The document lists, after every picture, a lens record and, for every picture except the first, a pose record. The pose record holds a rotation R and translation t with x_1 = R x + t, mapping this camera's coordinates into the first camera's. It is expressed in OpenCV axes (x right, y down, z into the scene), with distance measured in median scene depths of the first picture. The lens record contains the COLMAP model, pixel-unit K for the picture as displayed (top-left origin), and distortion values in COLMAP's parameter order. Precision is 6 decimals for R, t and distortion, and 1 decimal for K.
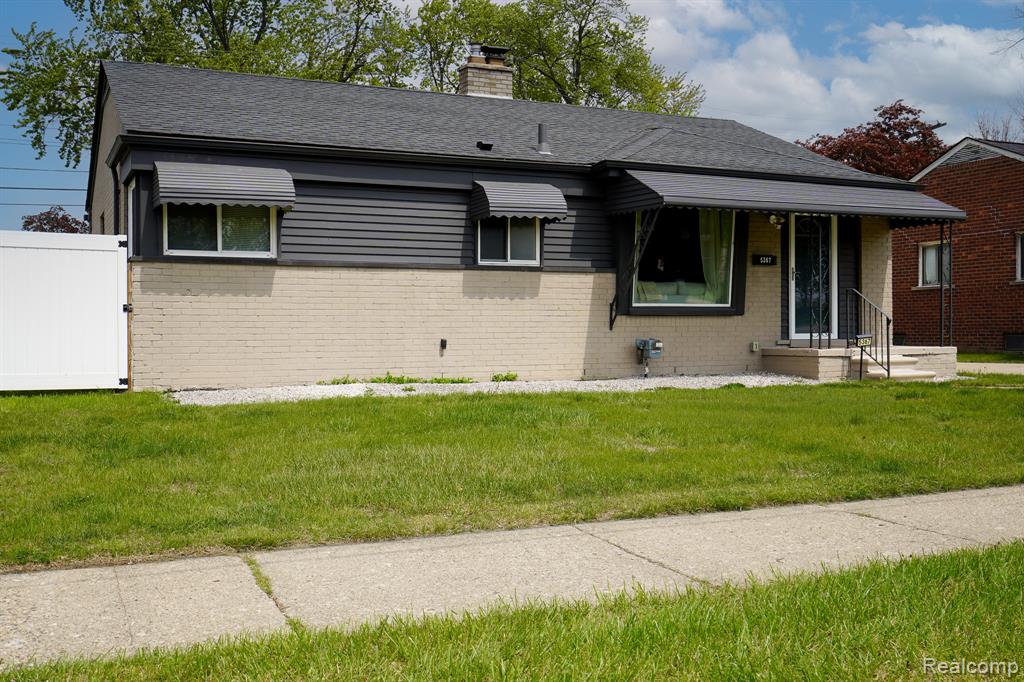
lens RADIAL K [[1052.0, 0, 512.0], [0, 1052.0, 341.0], [0, 0, 1]] dist [0.010263, 0.000098]
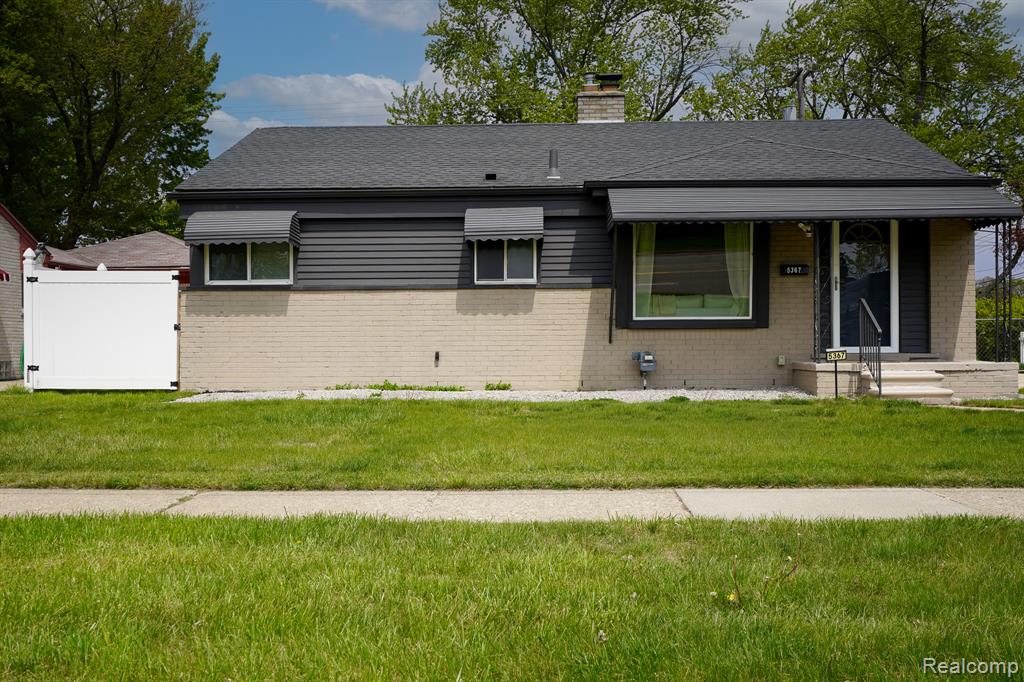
lens RADIAL K [[1021.2, 0, 512.0], [0, 1021.2, 341.0], [0, 0, 1]] dist [-0.004486, -0.001825]
pose [[0.891493, -0.000768, -0.453033, 0.476673], [-0.002969, 0.999967, -0.007537, -0.004877], [0.453024, 0.008064, 0.891462, 0.060311]]
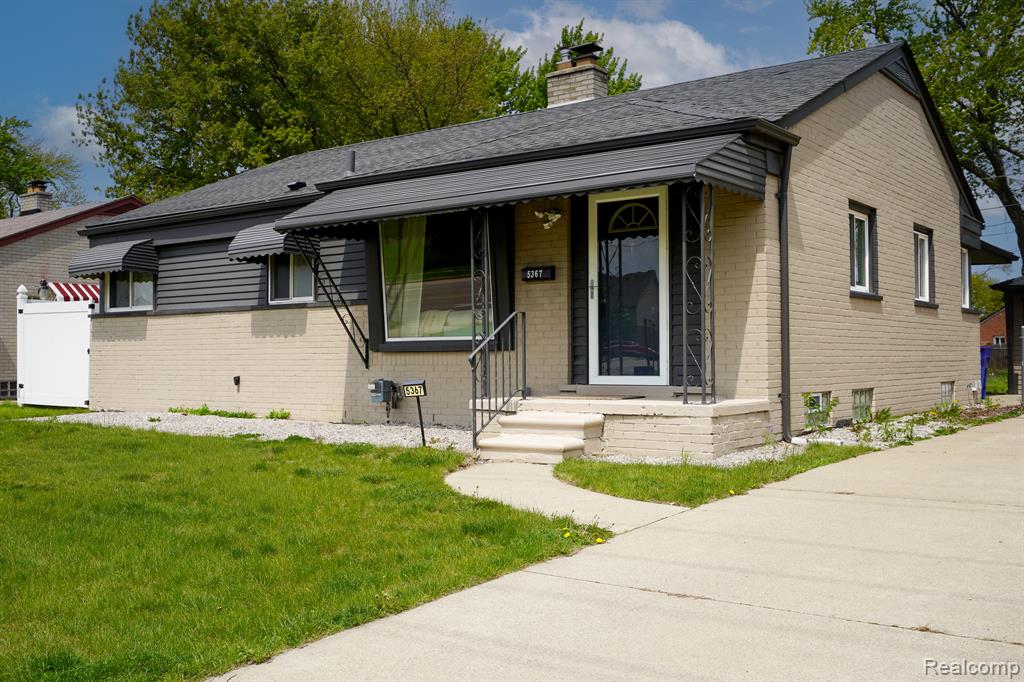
lens RADIAL K [[1021.2, 0, 512.0], [0, 1021.2, 341.0], [0, 0, 1]] dist [-0.004486, -0.001825]
pose [[0.468535, -0.012273, -0.883360, 0.941223], [-0.004630, 0.999856, -0.016348, -0.020893], [0.883433, 0.011750, 0.468411, 0.722873]]
